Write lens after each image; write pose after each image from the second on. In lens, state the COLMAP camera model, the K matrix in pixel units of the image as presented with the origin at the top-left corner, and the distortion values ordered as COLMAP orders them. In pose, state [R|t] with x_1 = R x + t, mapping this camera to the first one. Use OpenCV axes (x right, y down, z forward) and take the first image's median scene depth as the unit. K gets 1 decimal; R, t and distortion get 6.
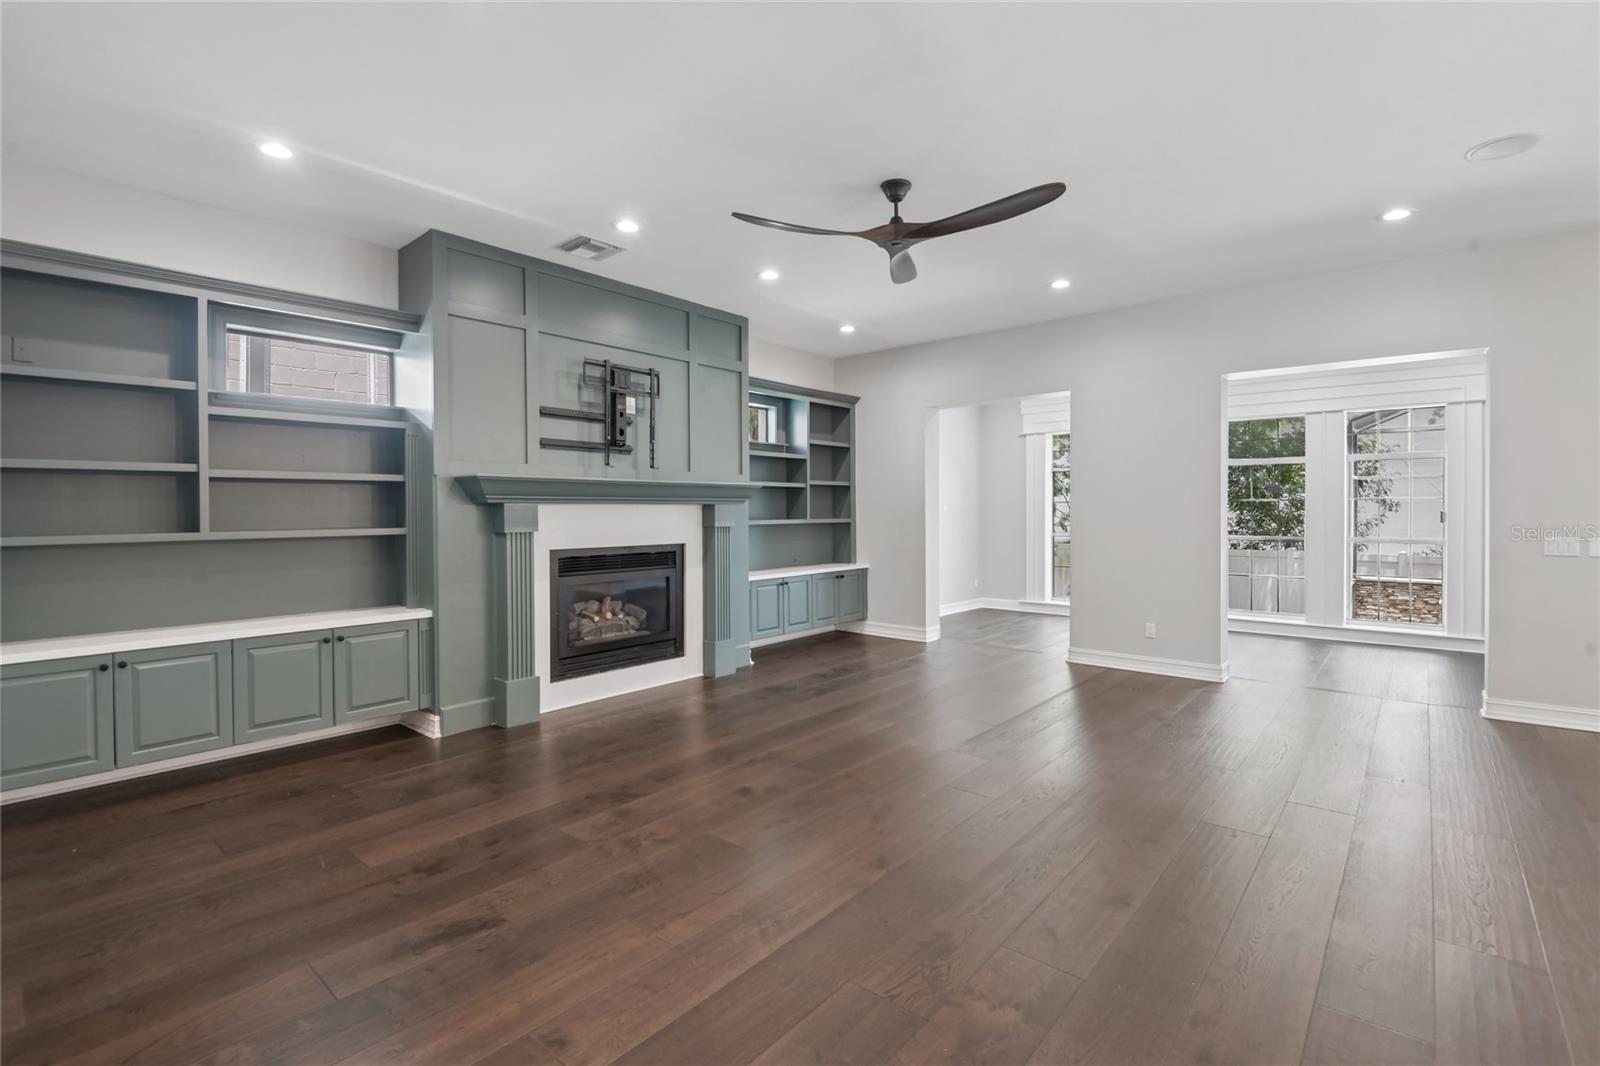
lens RADIAL K [[731.0, 0, 798.8], [0, 731.0, 517.1], [0, 0, 1]] dist [0.002018, -0.009294]
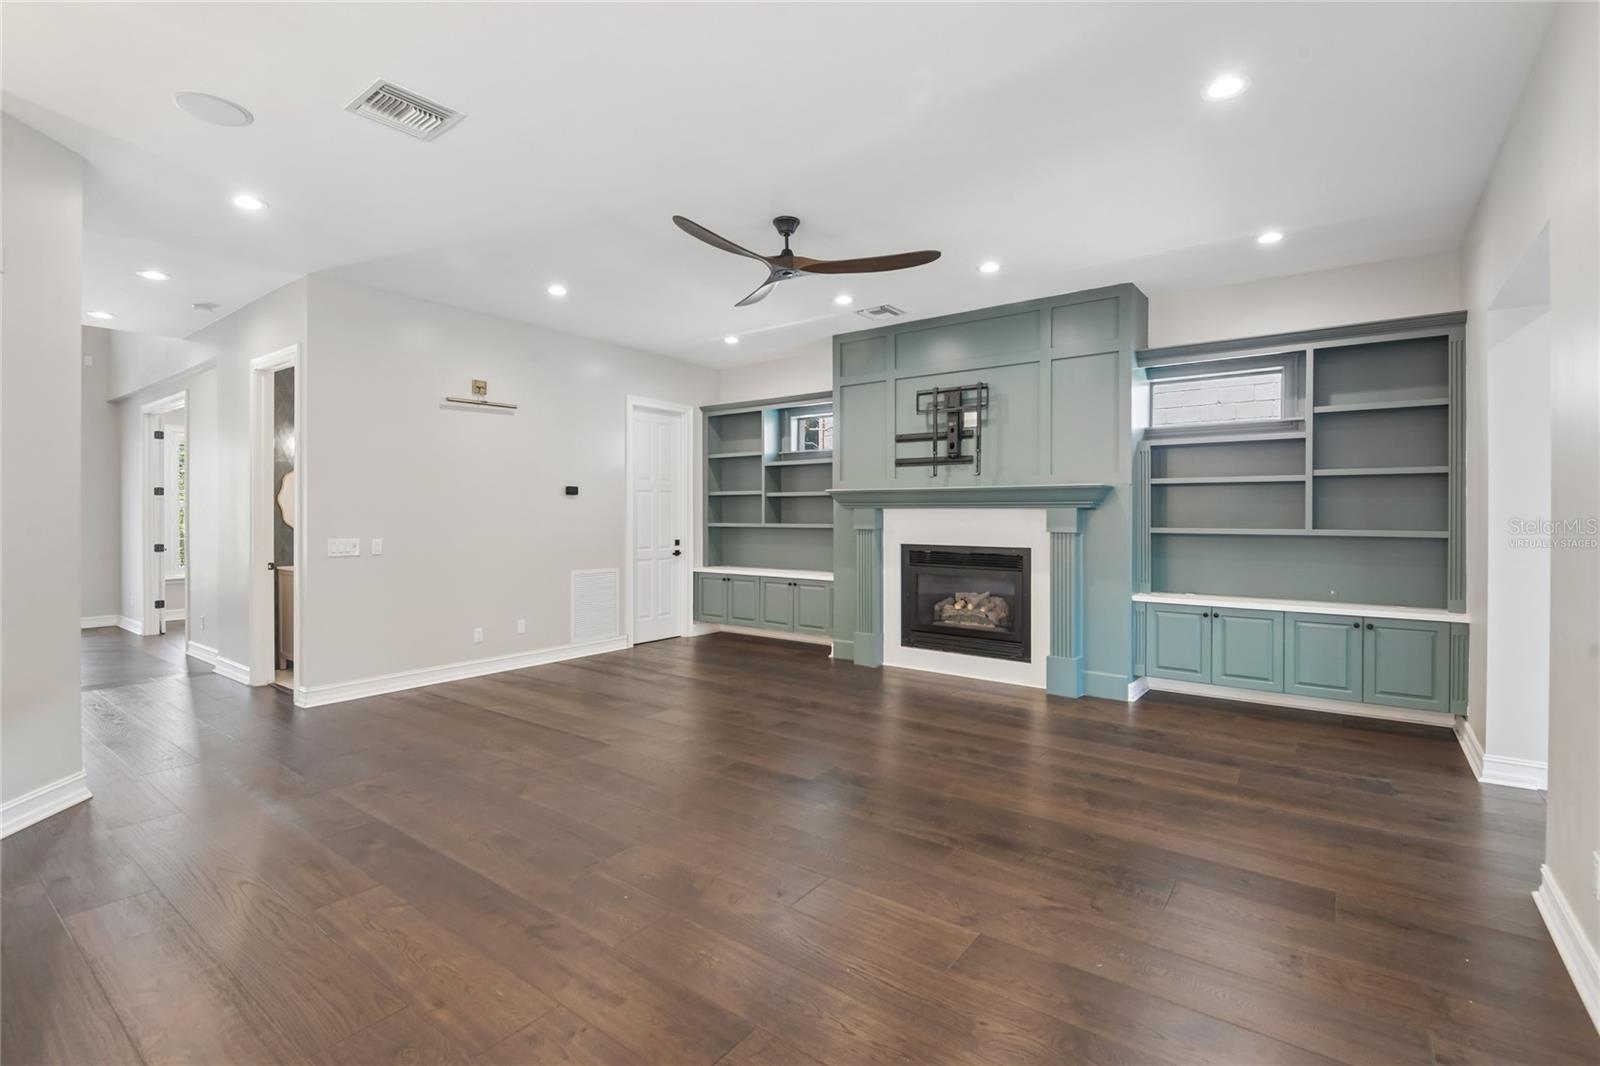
lens RADIAL K [[728.8, 0, 787.3], [0, 728.8, 518.8], [0, 0, 1]] dist [0.039565, -0.034293]
pose [[0.056597, 0.014887, -0.998286, 0.881676], [-0.010187, 0.999845, 0.014333, -0.015440], [0.998345, 0.009358, 0.056740, 0.672210]]
